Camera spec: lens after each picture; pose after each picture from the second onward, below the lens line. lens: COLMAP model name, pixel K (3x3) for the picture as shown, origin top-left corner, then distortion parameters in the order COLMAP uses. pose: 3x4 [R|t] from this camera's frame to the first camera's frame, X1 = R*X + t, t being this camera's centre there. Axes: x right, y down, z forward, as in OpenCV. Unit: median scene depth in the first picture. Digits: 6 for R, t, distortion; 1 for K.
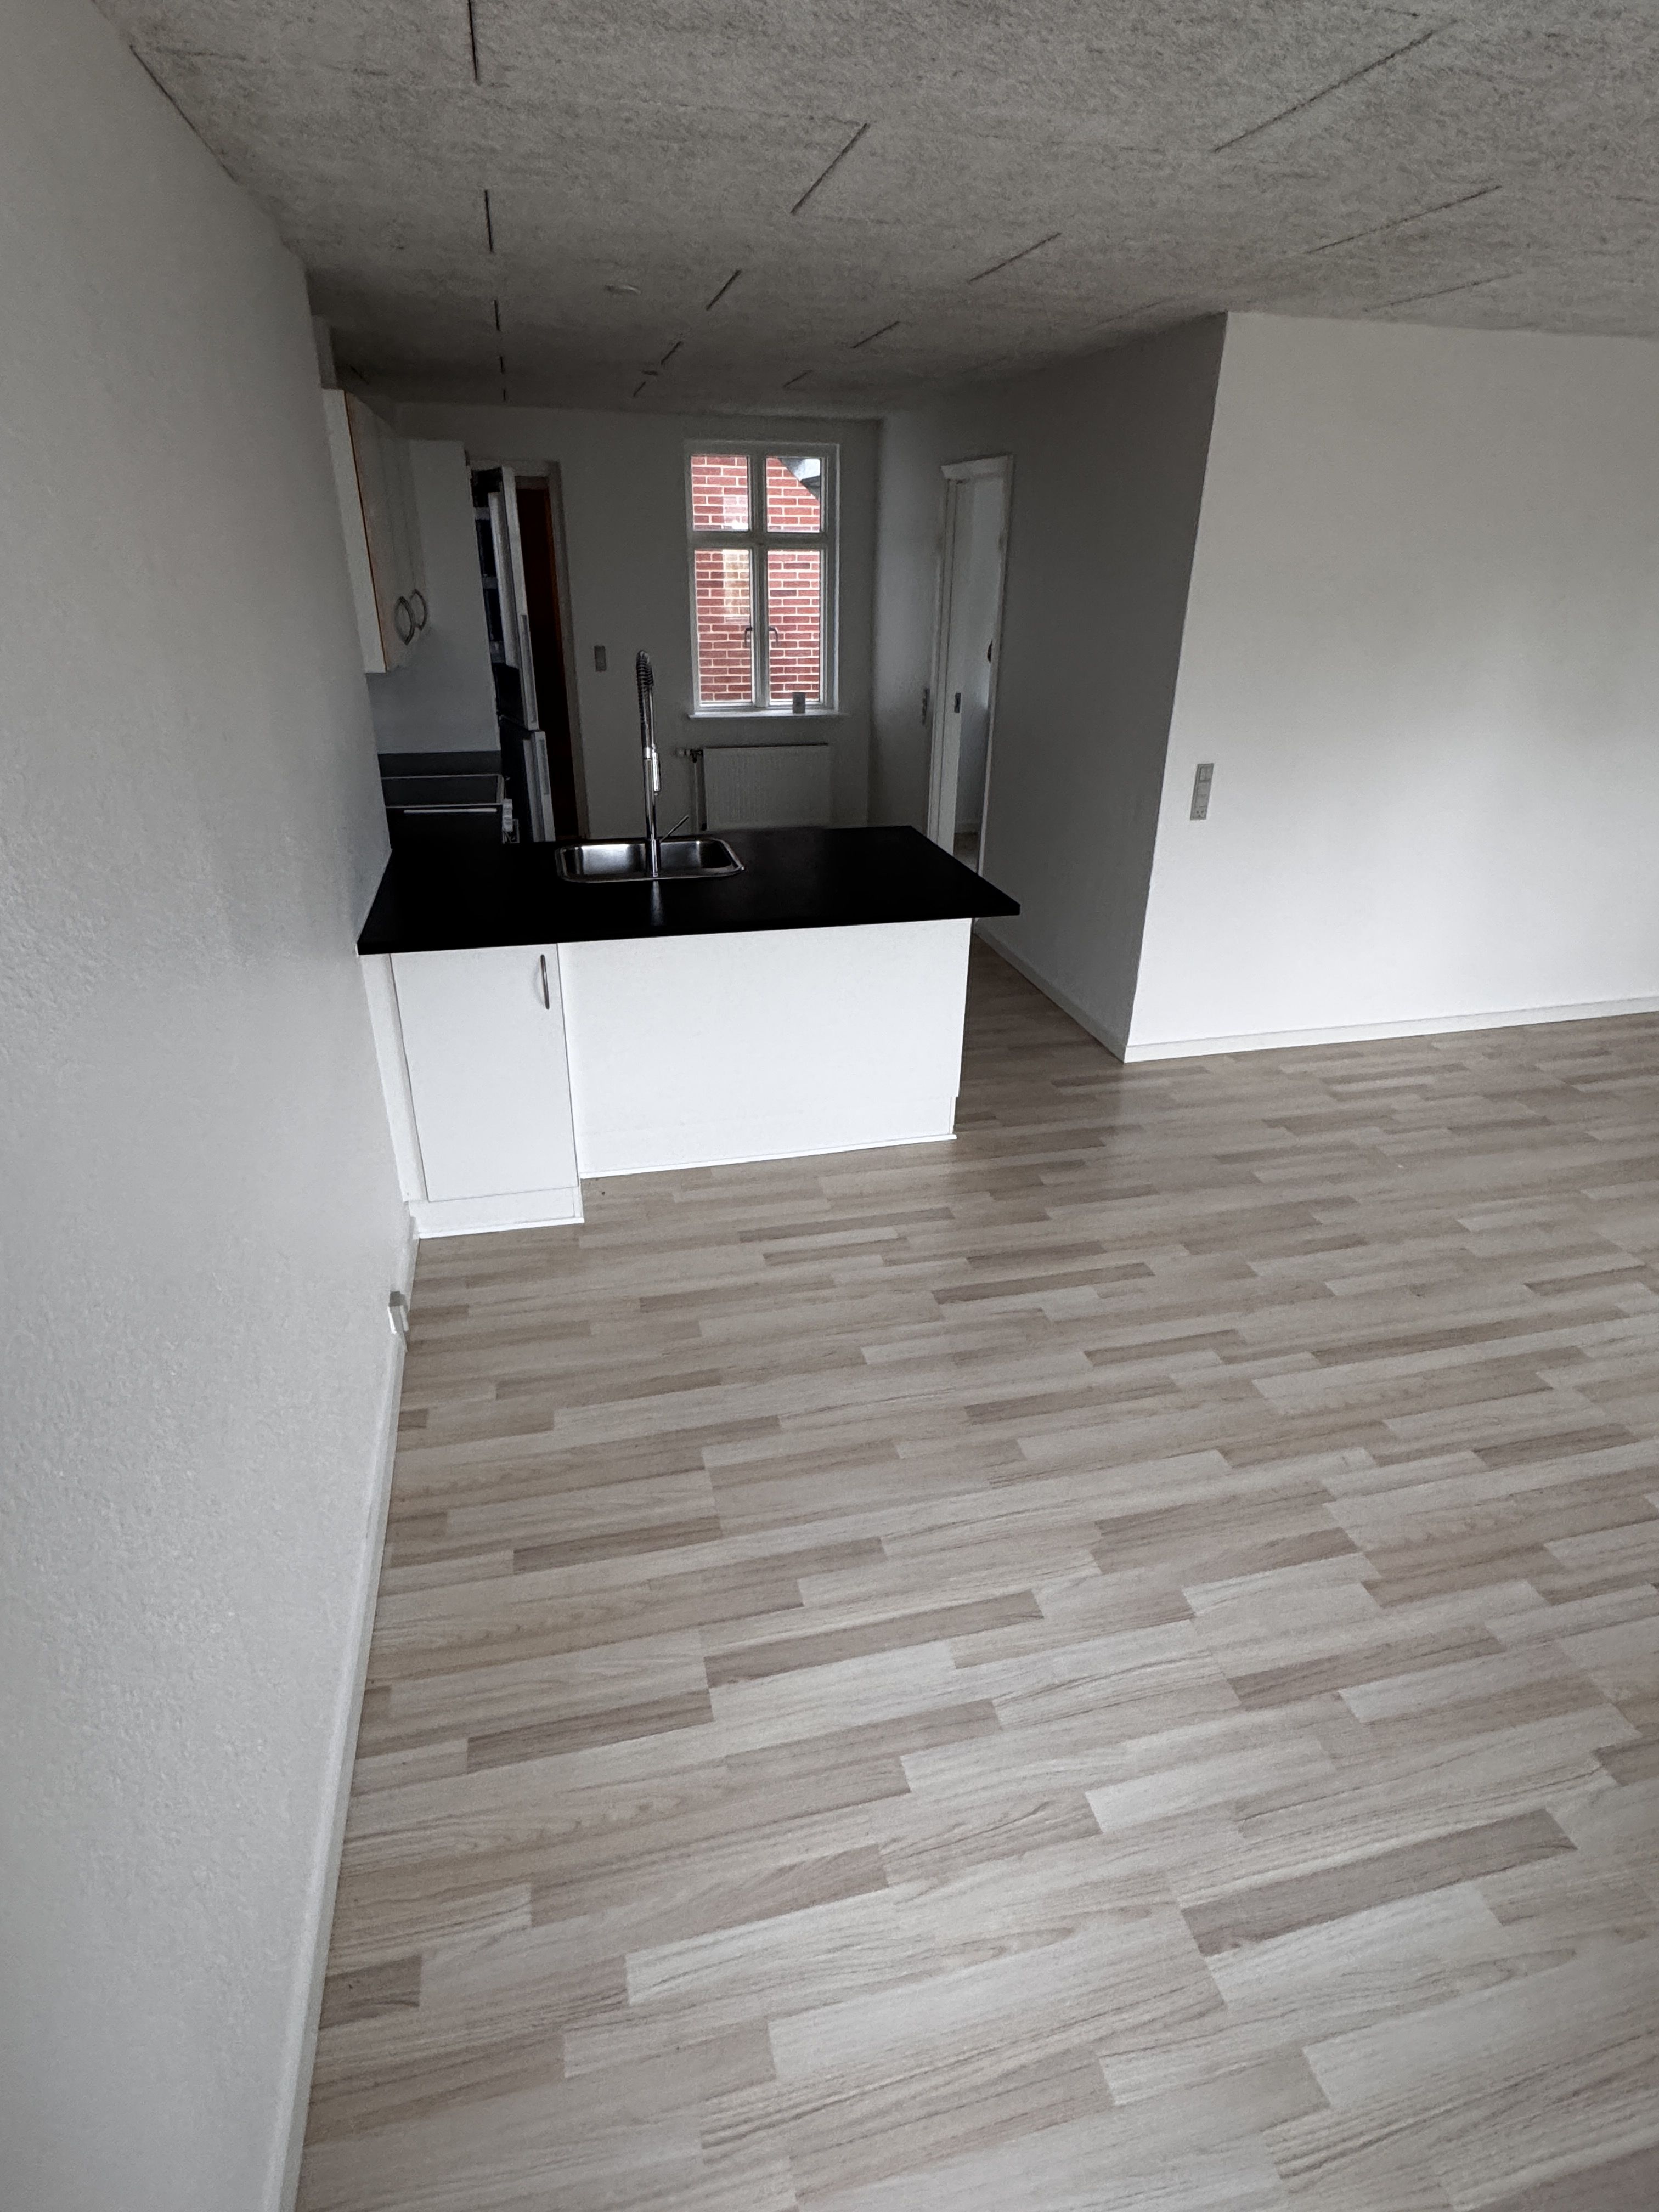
lens RADIAL K [[1159.6, 0, 830.3], [0, 1159.6, 1095.5], [0, 0, 1]] dist [-0.002308, -0.000247]
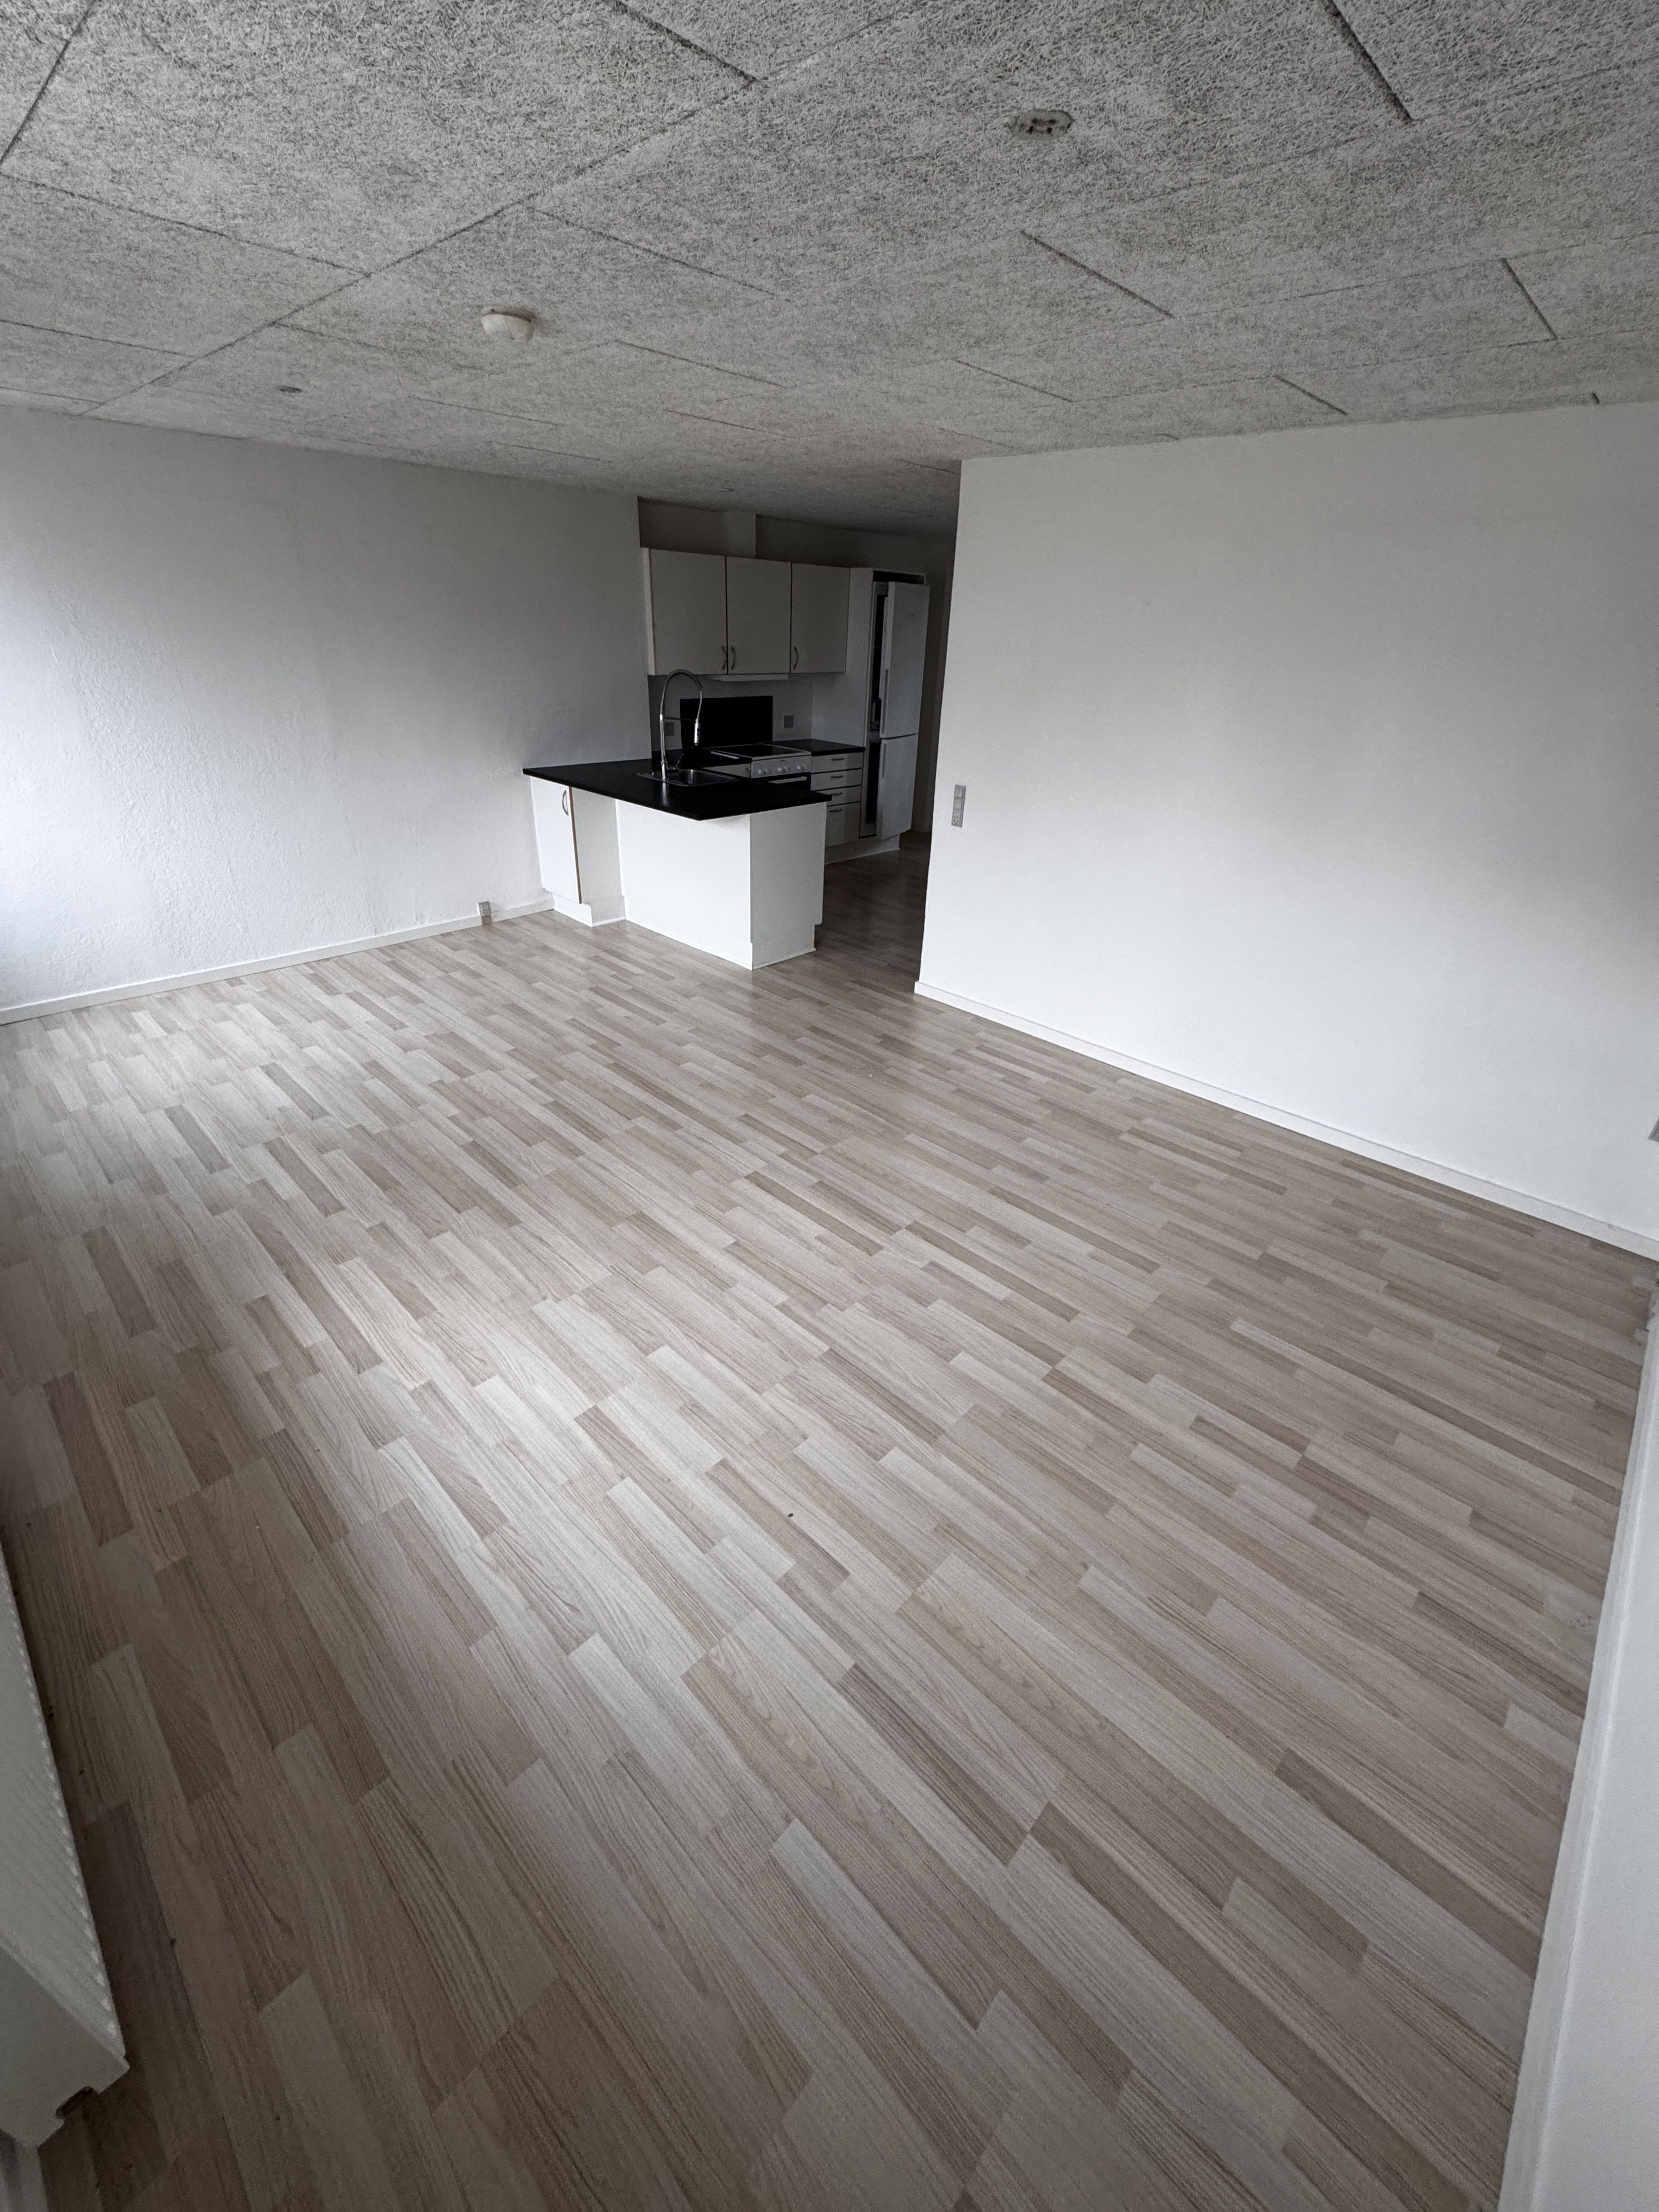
lens RADIAL K [[877.7, 0, 830.4], [0, 877.7, 1111.7], [0, 0, 1]] dist [-0.004349, -0.000167]
pose [[0.533514, 0.422672, -0.732605, 1.558298], [-0.394820, 0.890471, 0.226227, -0.149304], [0.747984, 0.168552, 0.641958, 0.356580]]
